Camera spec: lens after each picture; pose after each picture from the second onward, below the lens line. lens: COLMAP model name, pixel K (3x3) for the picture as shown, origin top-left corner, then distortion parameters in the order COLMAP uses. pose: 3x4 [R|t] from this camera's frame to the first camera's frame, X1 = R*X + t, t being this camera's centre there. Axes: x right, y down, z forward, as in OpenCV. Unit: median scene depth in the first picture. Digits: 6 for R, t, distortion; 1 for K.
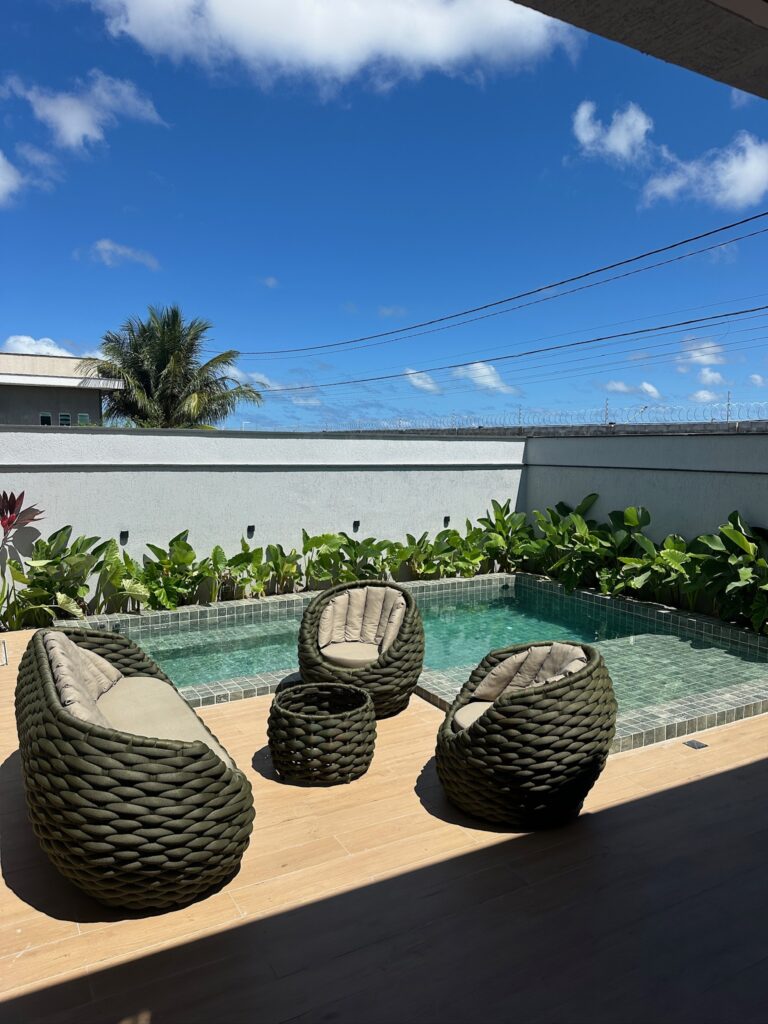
lens RADIAL K [[712.0, 0, 387.6], [0, 712.0, 509.4], [0, 0, 1]] dist [0.103740, 0.000262]
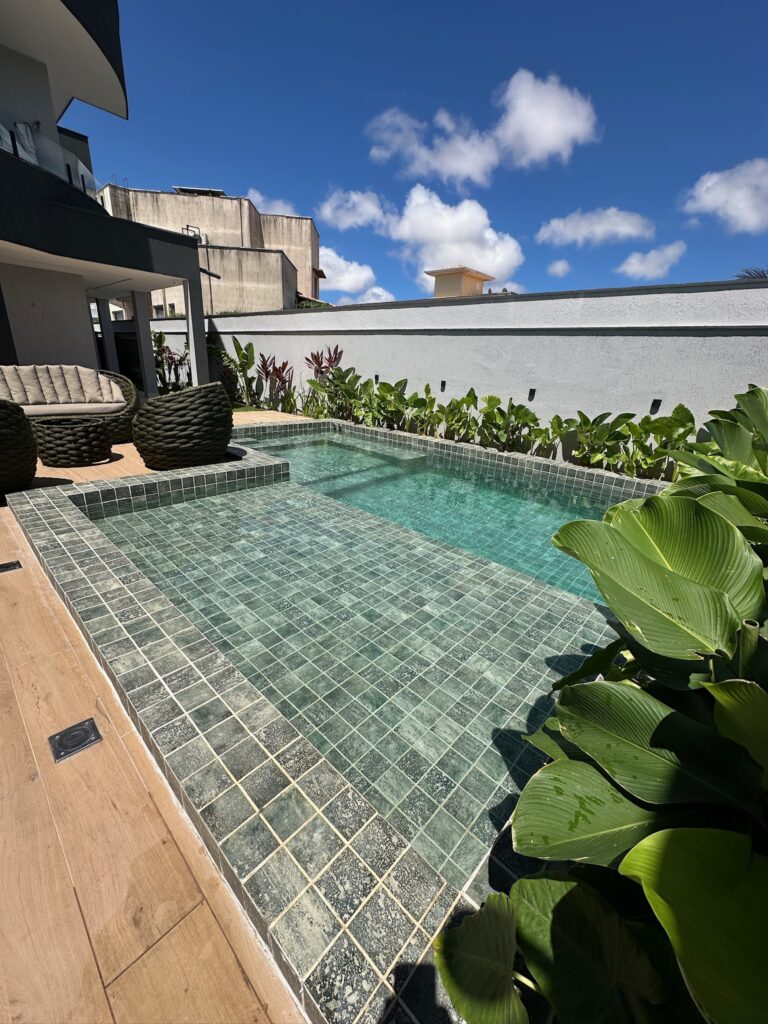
lens RADIAL K [[407.9, 0, 384.3], [0, 407.9, 509.8], [0, 0, 1]] dist [-0.001924, -0.000466]
pose [[0.302191, 0.330029, -0.894294, 0.511418], [-0.136190, 0.943479, 0.302160, 0.035051], [0.943469, 0.030484, 0.330057, 0.679094]]
